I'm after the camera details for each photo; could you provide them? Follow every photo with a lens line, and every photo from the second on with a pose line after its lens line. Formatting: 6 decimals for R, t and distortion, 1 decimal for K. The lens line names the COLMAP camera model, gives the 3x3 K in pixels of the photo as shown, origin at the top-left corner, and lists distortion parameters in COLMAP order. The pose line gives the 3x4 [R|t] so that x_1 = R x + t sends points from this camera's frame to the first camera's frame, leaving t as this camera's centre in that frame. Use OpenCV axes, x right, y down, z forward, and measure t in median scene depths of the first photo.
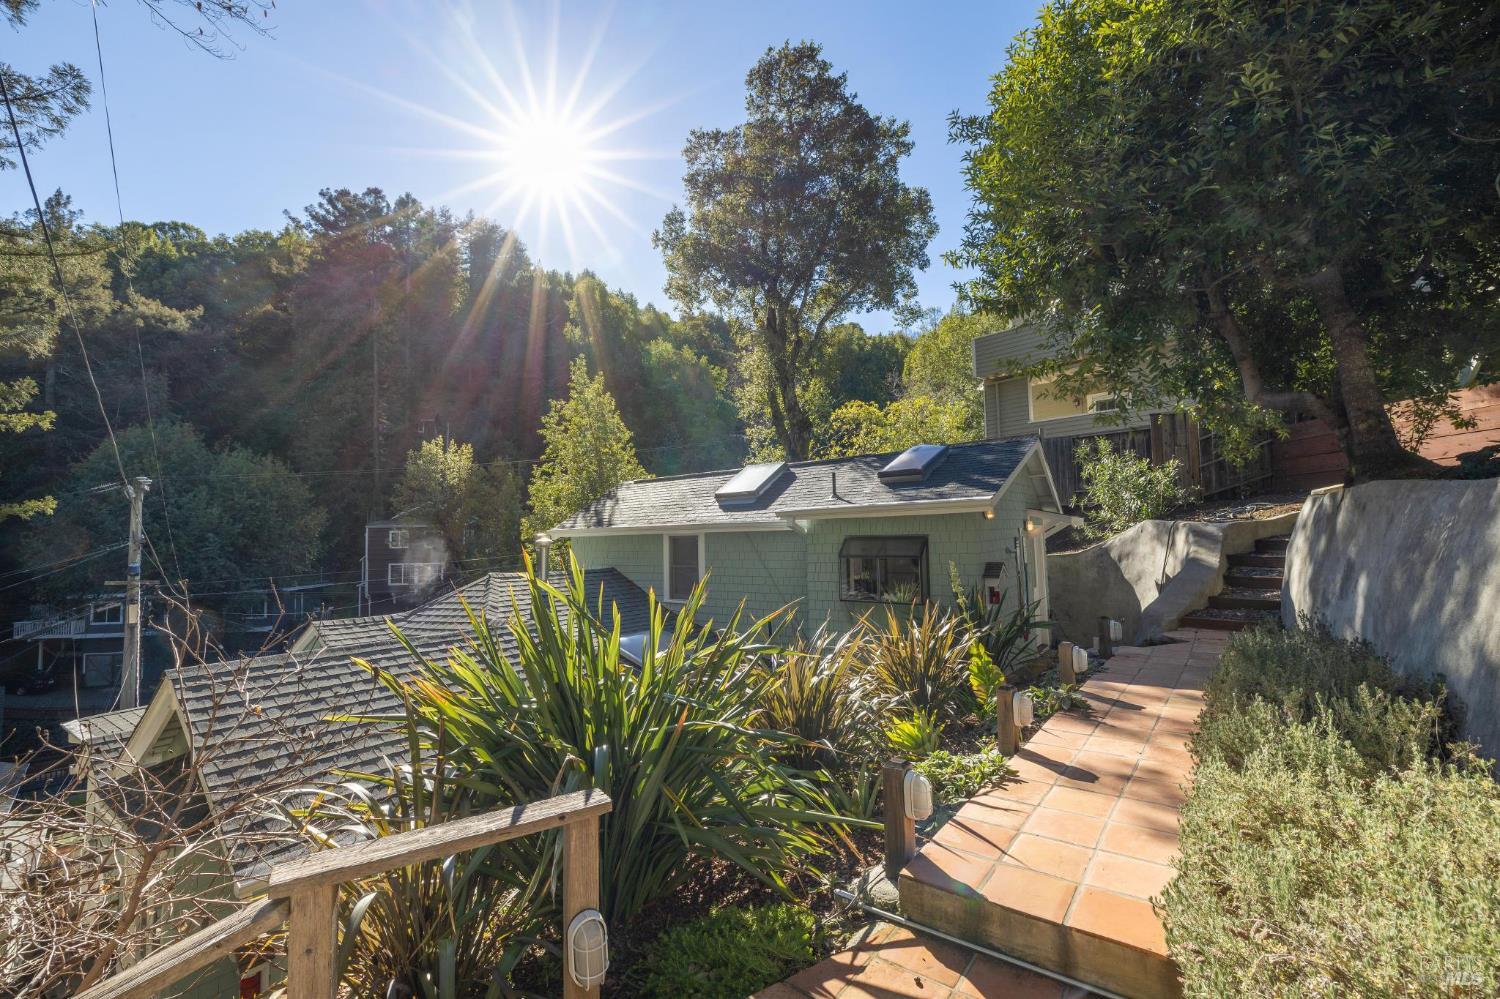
lens RADIAL K [[627.2, 0, 750.0], [0, 627.2, 499.5], [0, 0, 1]] dist [0.000448, 0.000030]
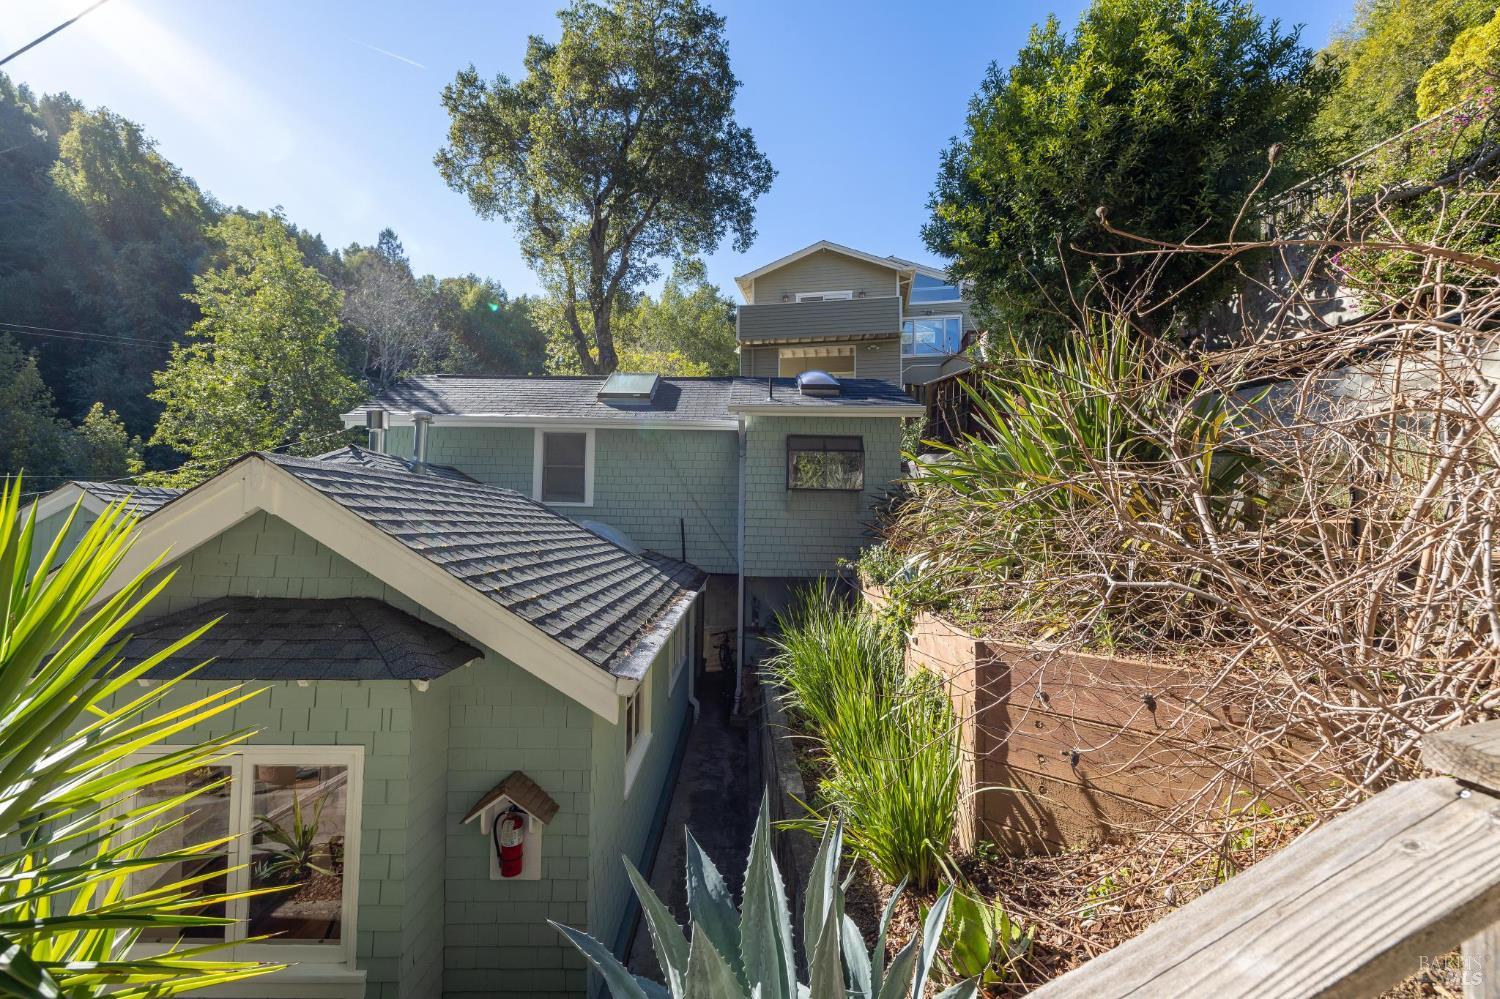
lens RADIAL K [[627.2, 0, 750.0], [0, 627.2, 499.5], [0, 0, 1]] dist [0.000448, 0.000030]
pose [[0.809486, 0.054946, 0.584562, -0.223776], [-0.071242, 0.997447, 0.004899, 0.070851], [-0.582801, -0.045611, 0.811334, 0.047572]]
